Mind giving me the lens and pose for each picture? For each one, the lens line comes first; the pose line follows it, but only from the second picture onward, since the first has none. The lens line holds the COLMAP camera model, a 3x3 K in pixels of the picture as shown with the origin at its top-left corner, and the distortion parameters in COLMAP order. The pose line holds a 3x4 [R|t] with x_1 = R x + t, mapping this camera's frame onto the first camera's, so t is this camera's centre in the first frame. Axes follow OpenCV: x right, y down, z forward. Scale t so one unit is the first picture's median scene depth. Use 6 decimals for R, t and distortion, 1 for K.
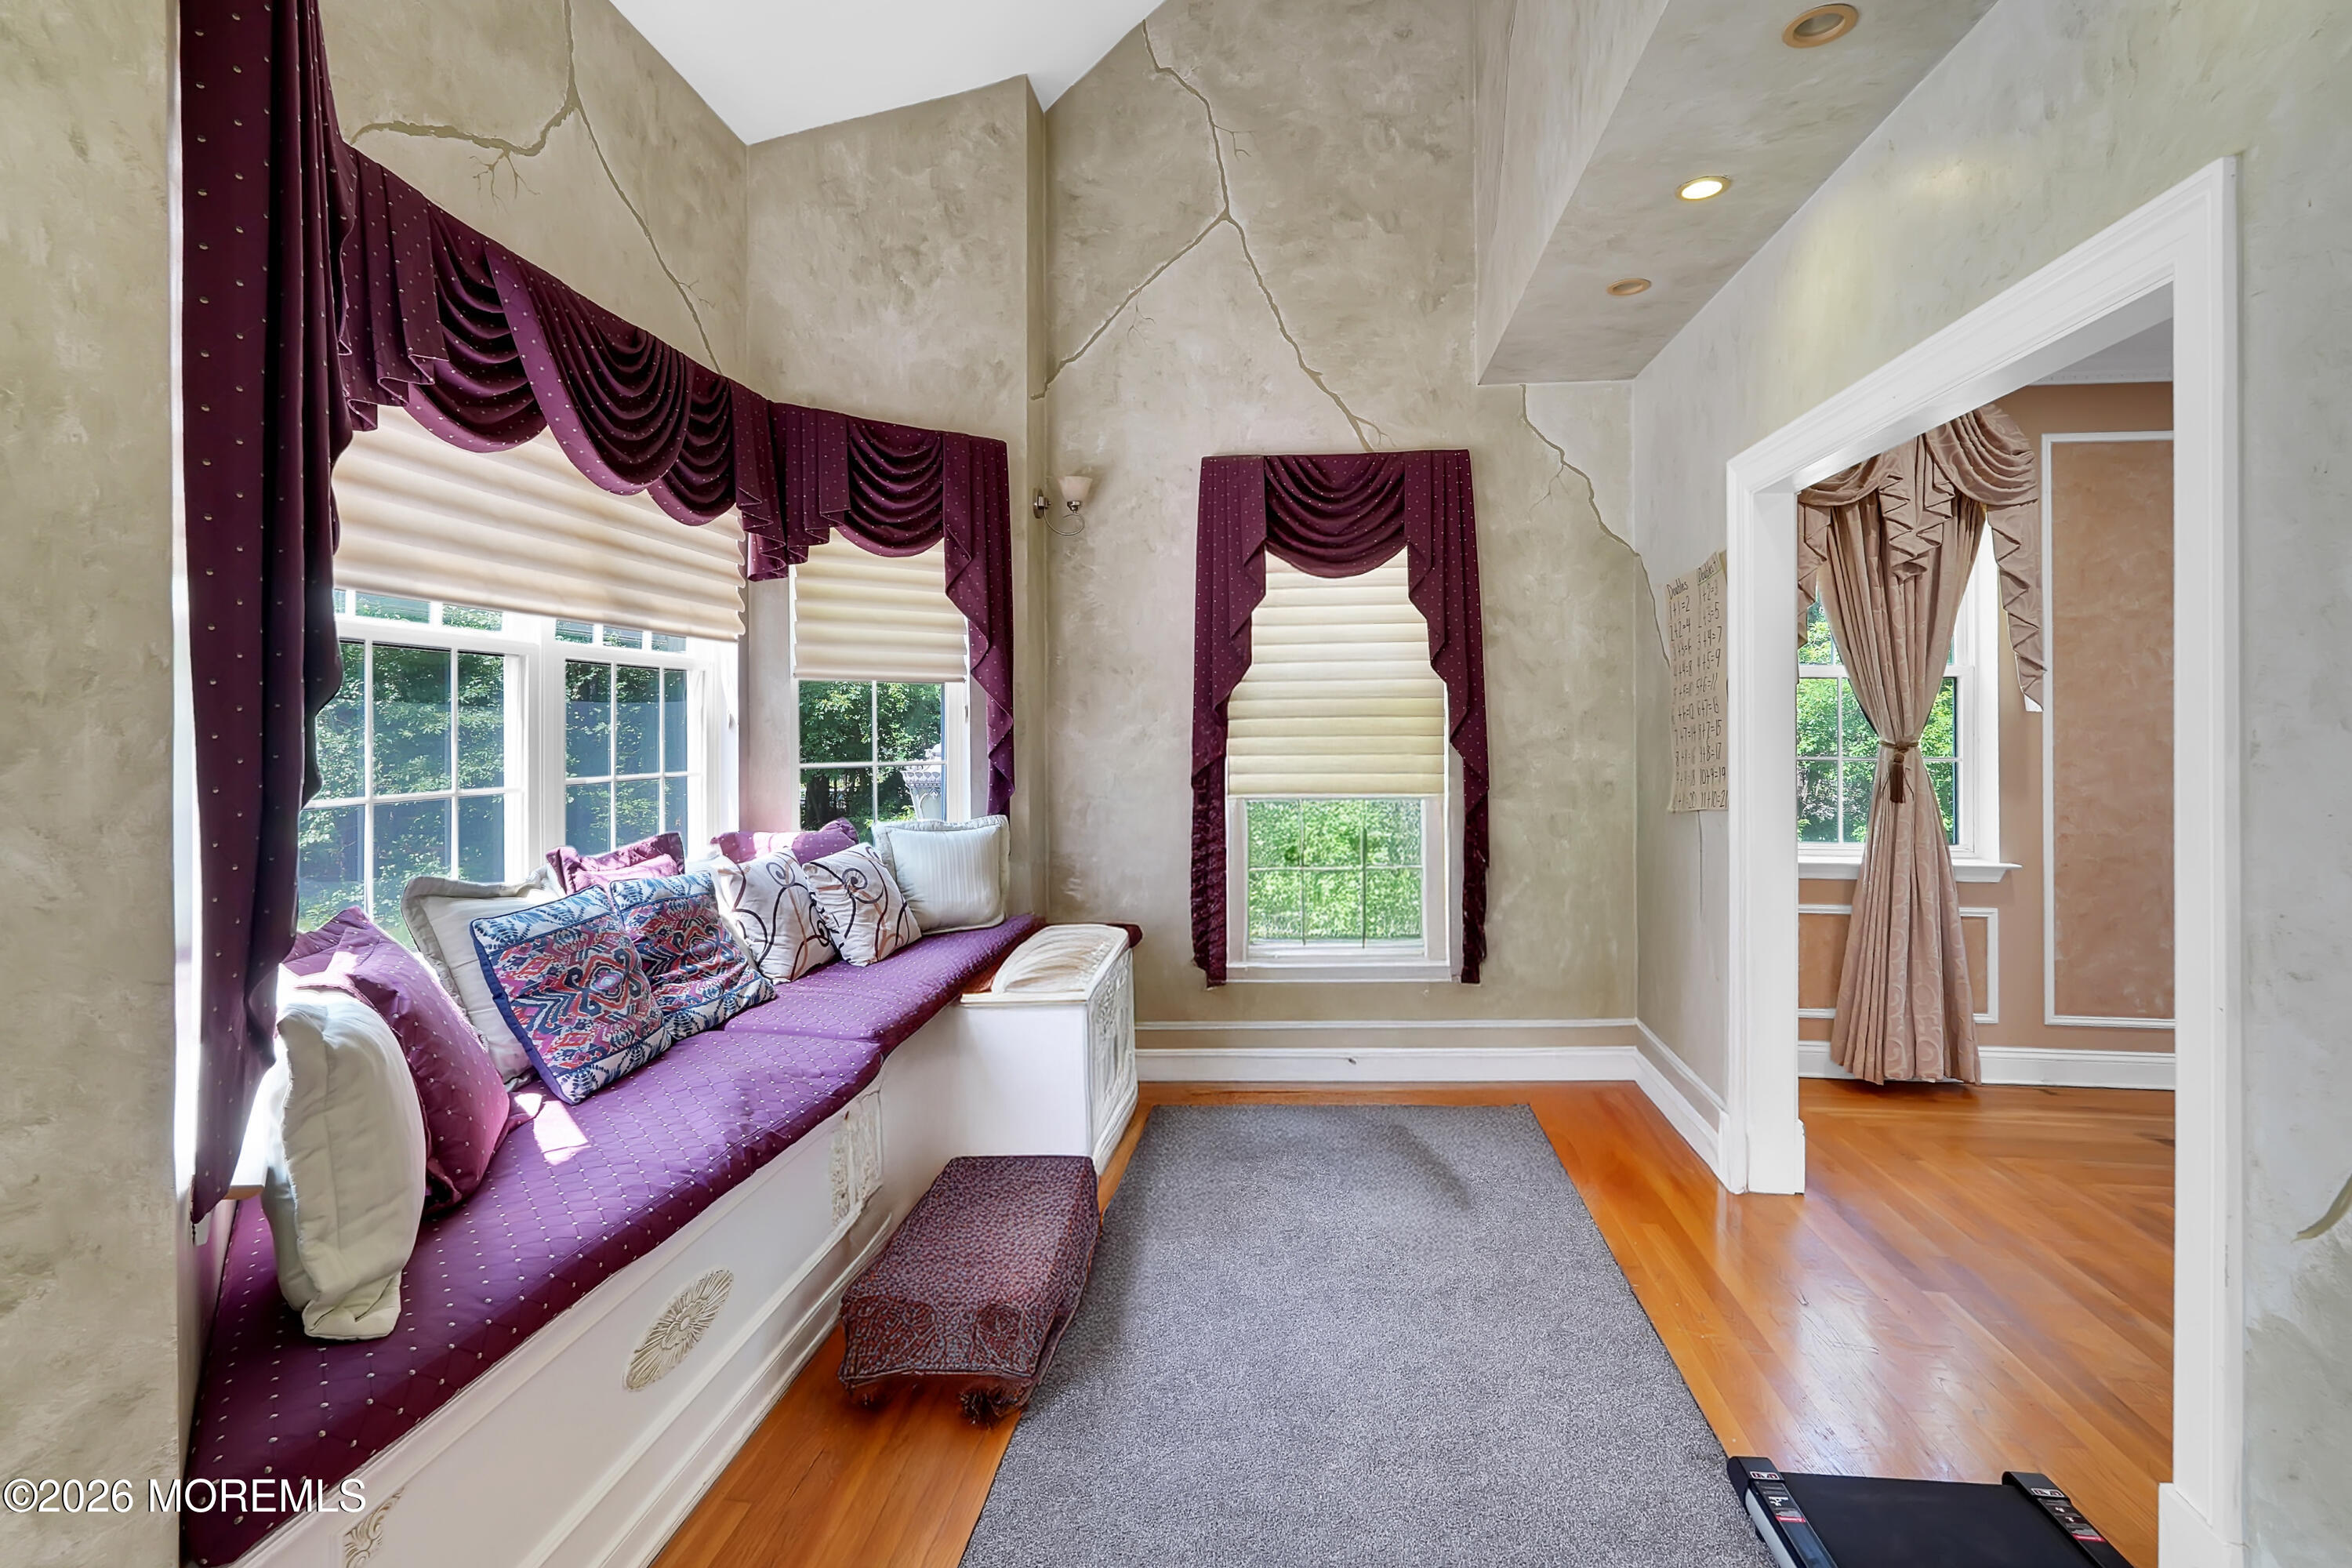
lens RADIAL K [[1082.2, 0, 1168.9], [0, 1082.2, 802.6], [0, 0, 1]] dist [-0.017959, 0.011652]
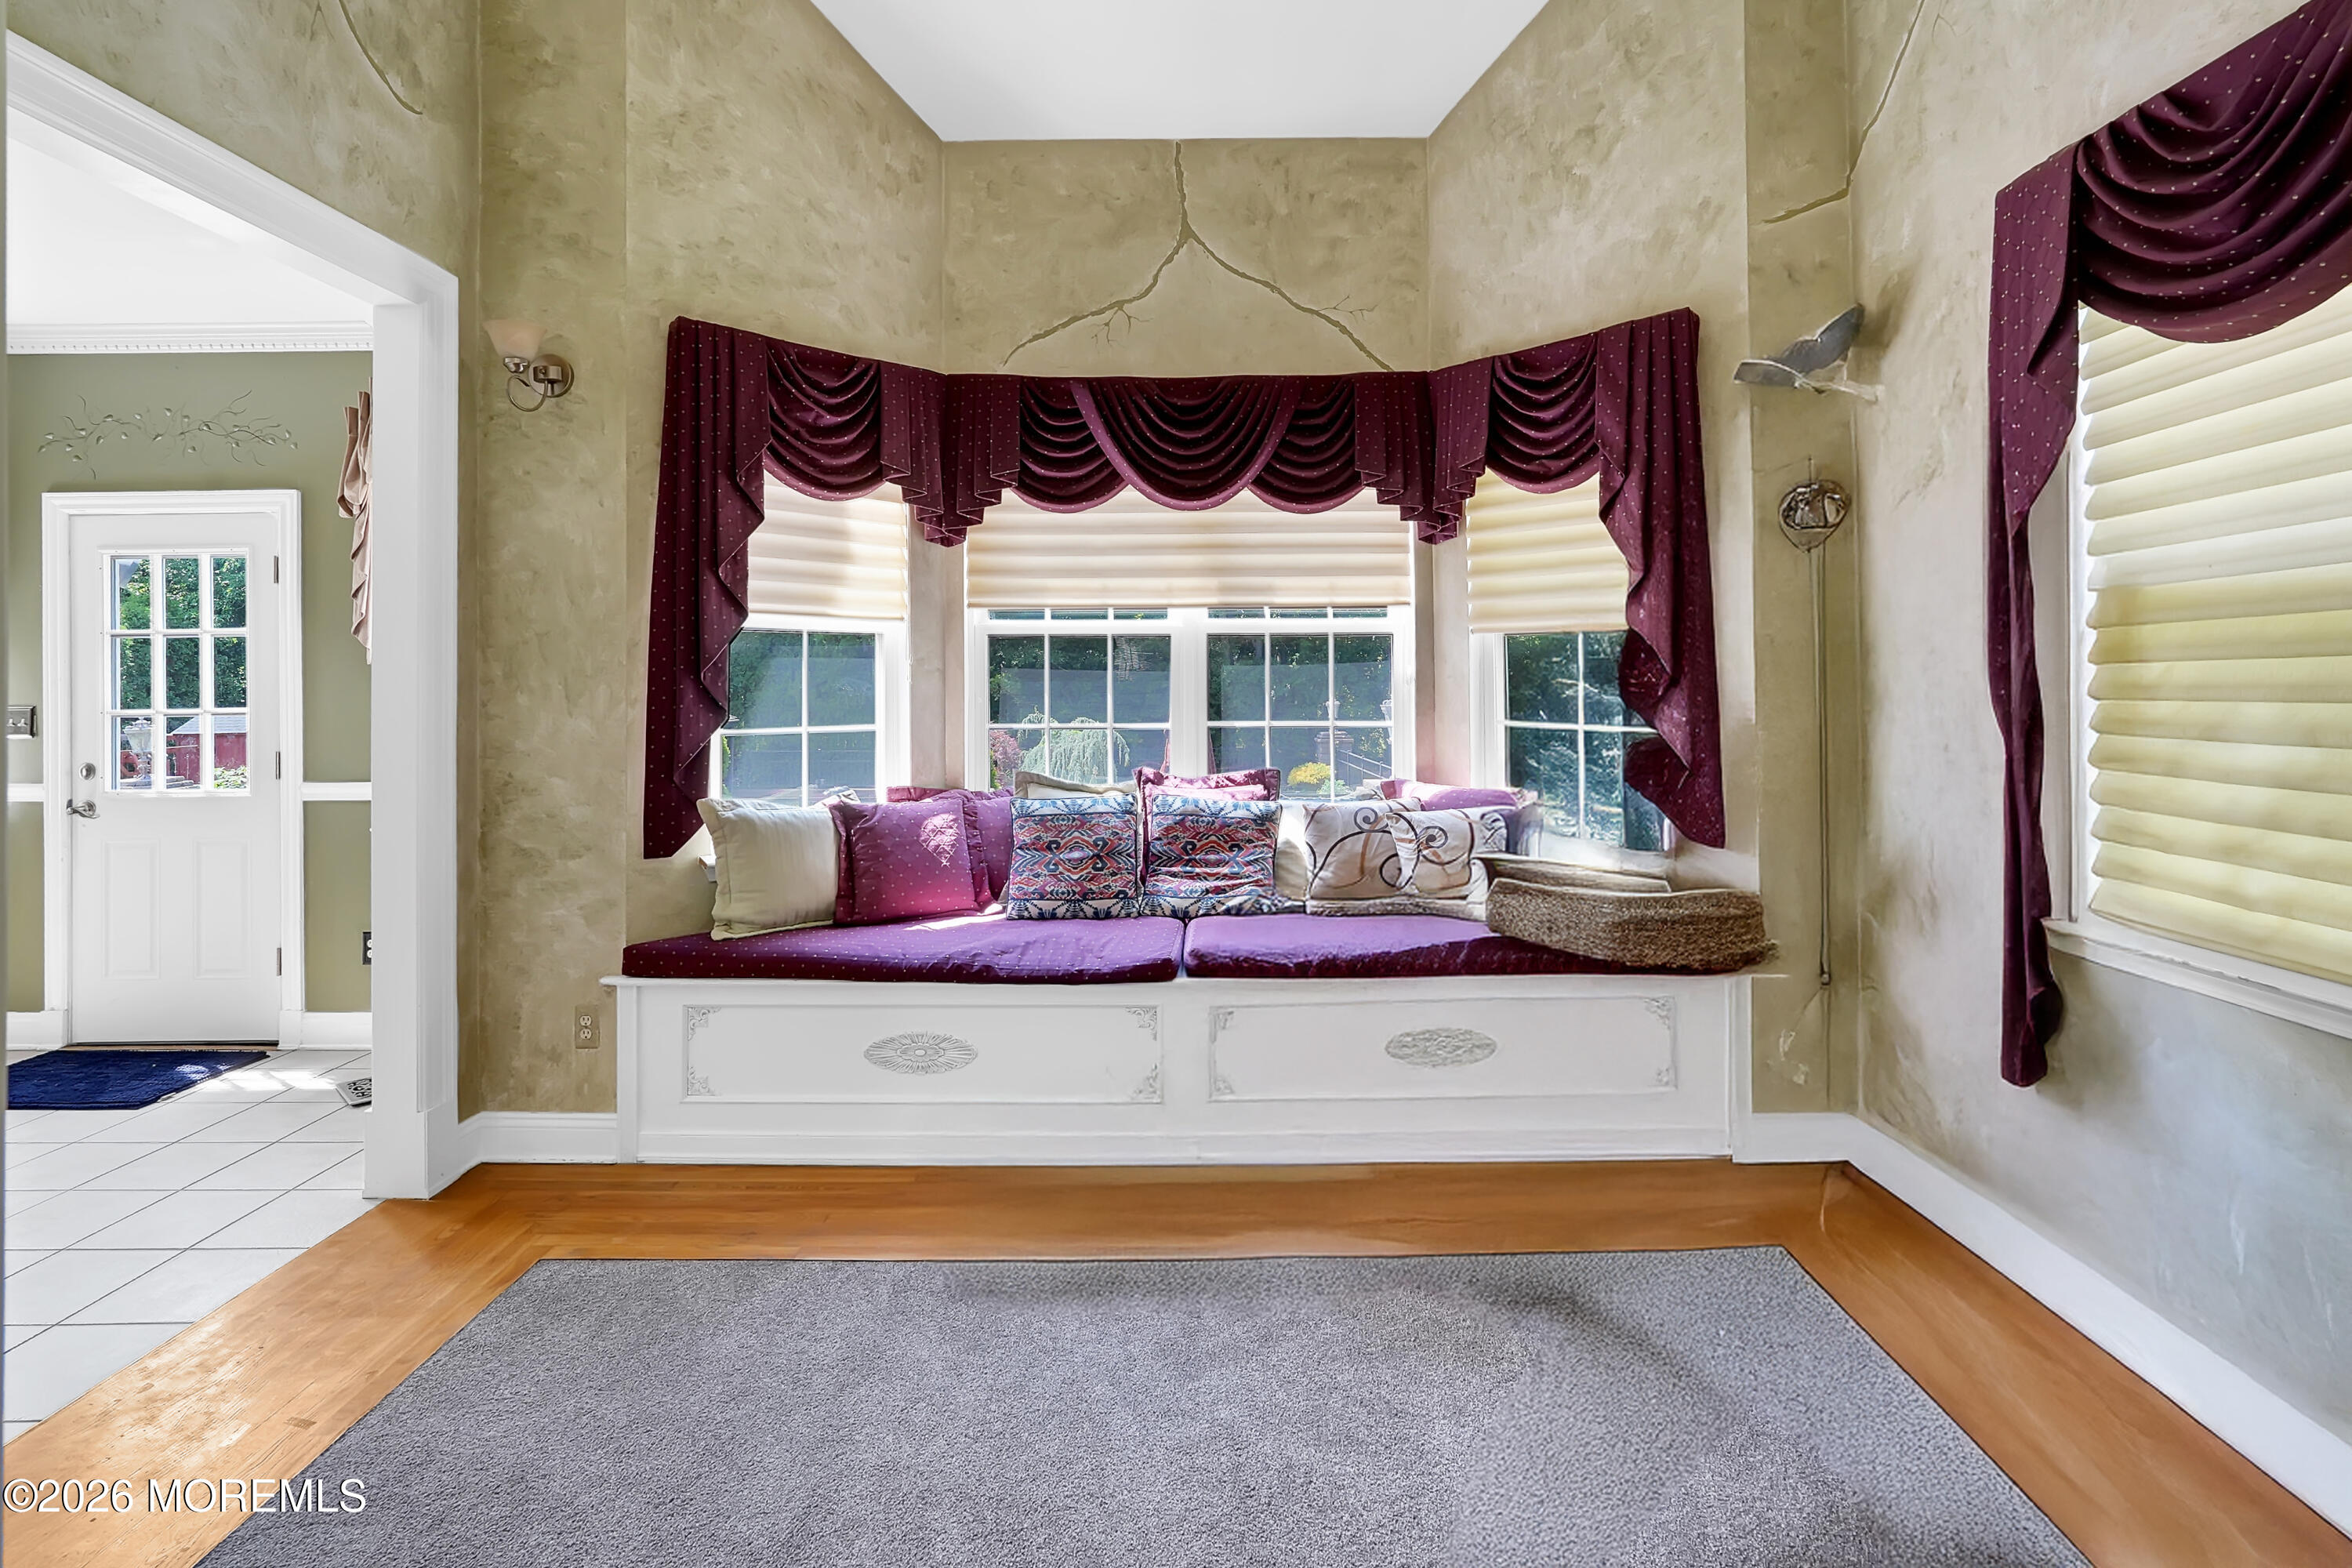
lens RADIAL K [[1091.6, 0, 1171.2], [0, 1091.6, 759.1], [0, 0, 1]] dist [-0.019442, 0.013362]
pose [[0.110862, 0.062781, -0.991851, 0.660590], [-0.067058, 0.996201, 0.055561, -0.039161], [0.991571, 0.060352, 0.114651, 0.640124]]
